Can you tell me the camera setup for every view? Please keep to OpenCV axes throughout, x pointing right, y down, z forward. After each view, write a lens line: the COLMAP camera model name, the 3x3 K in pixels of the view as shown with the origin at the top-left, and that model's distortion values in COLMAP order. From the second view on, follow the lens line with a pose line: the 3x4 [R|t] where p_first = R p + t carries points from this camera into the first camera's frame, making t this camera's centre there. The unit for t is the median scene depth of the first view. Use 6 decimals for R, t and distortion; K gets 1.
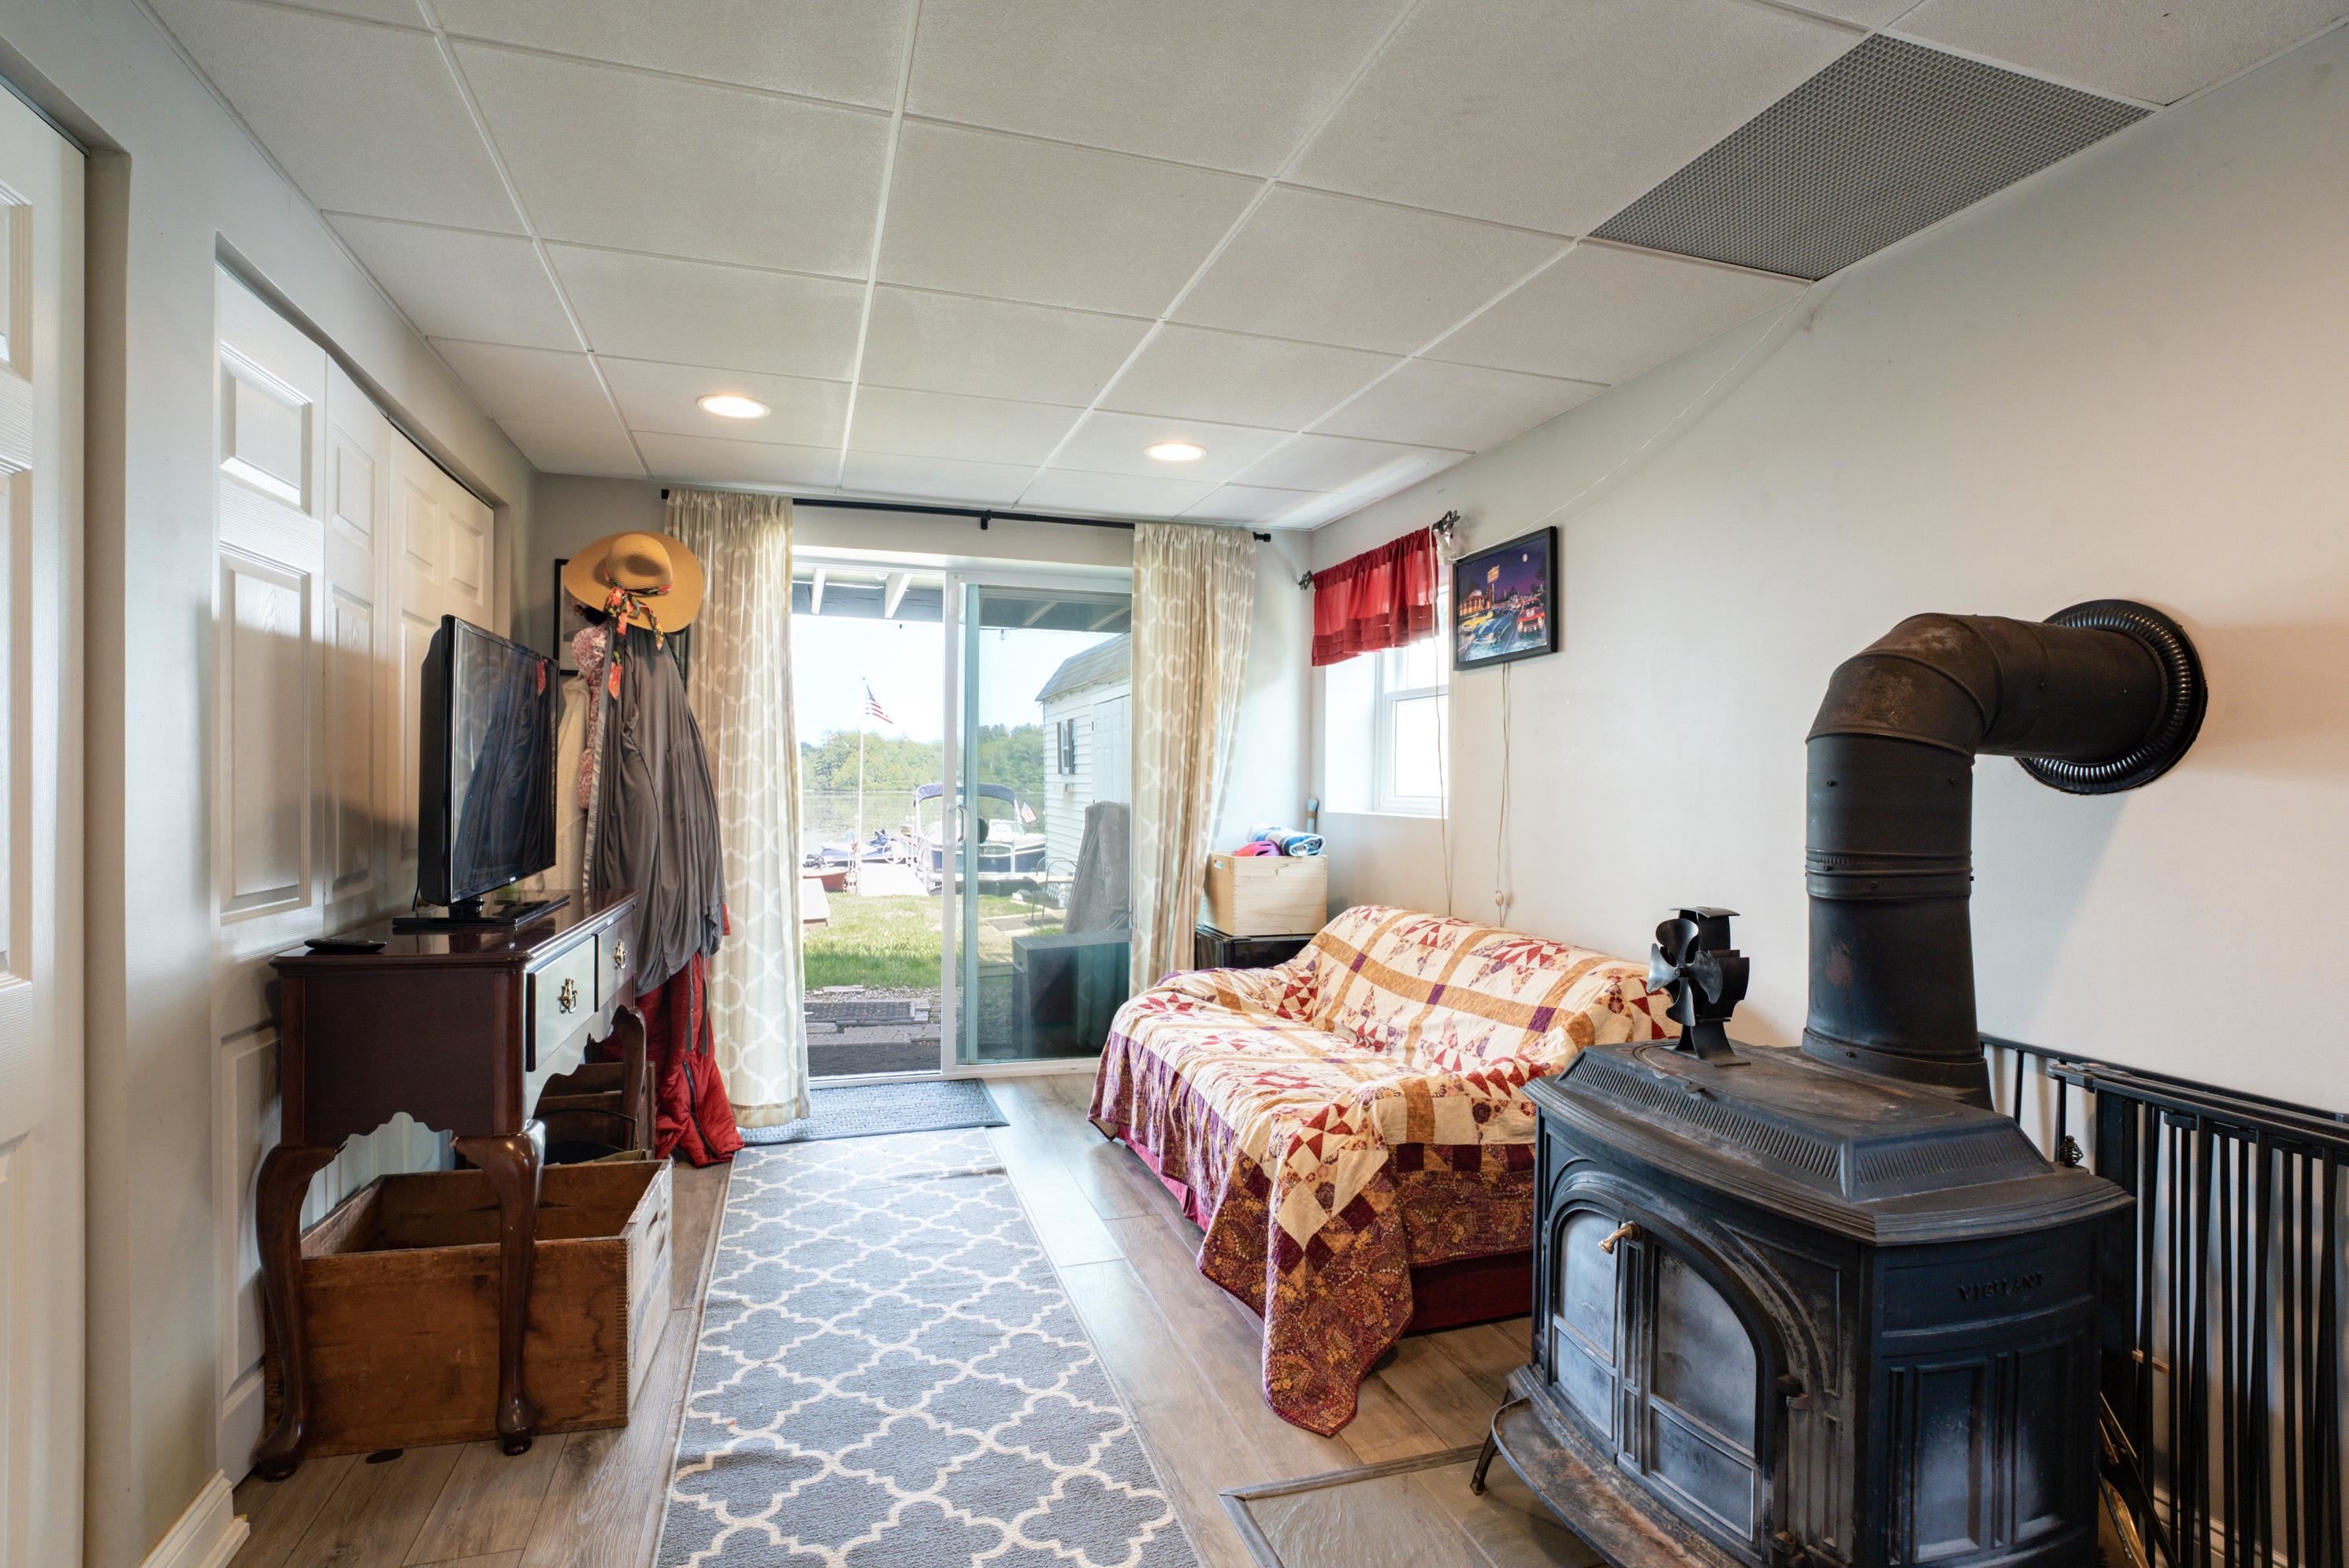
lens RADIAL K [[1185.8, 0, 1174.5], [0, 1185.8, 784.0], [0, 0, 1]] dist [-0.071383, 0.057728]
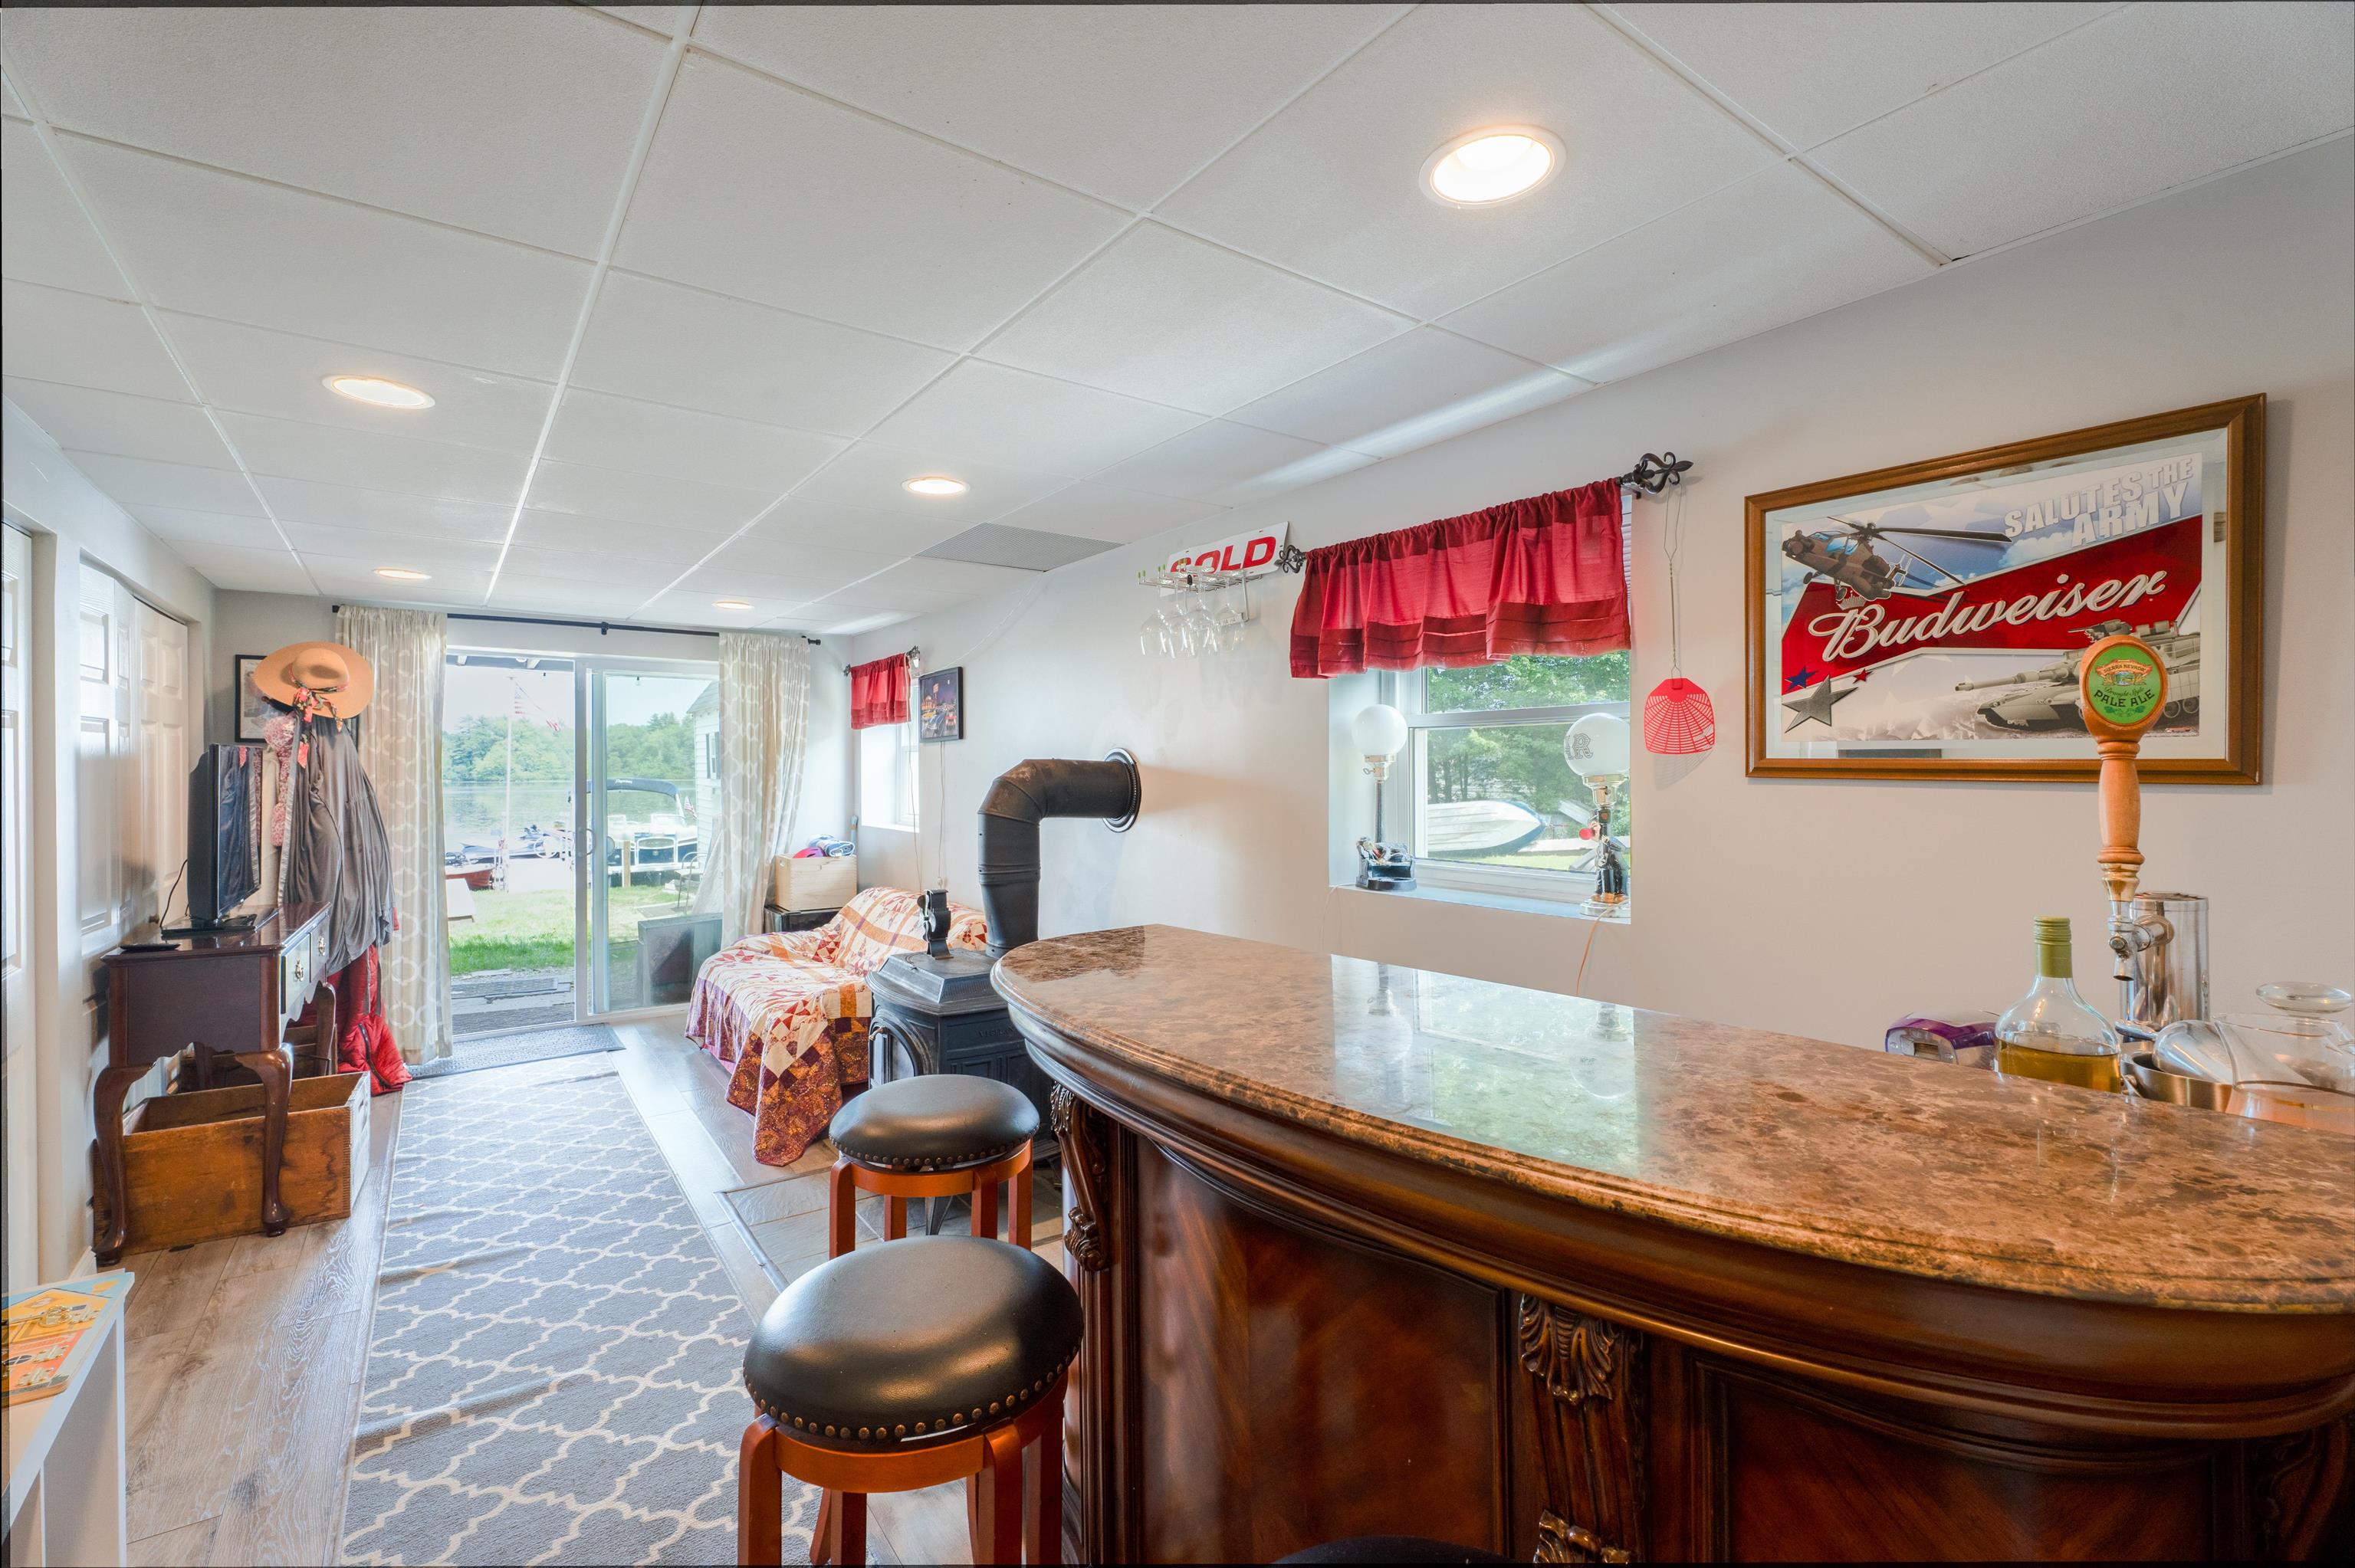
lens RADIAL K [[1060.8, 0, 1181.2], [0, 1060.8, 768.4], [0, 0, 1]] dist [0.003175, 0.000920]
pose [[0.953805, -0.011202, 0.300217, 0.147955], [0.011323, 0.999935, 0.001337, -0.061840], [-0.300213, 0.002124, 0.953870, -0.546522]]
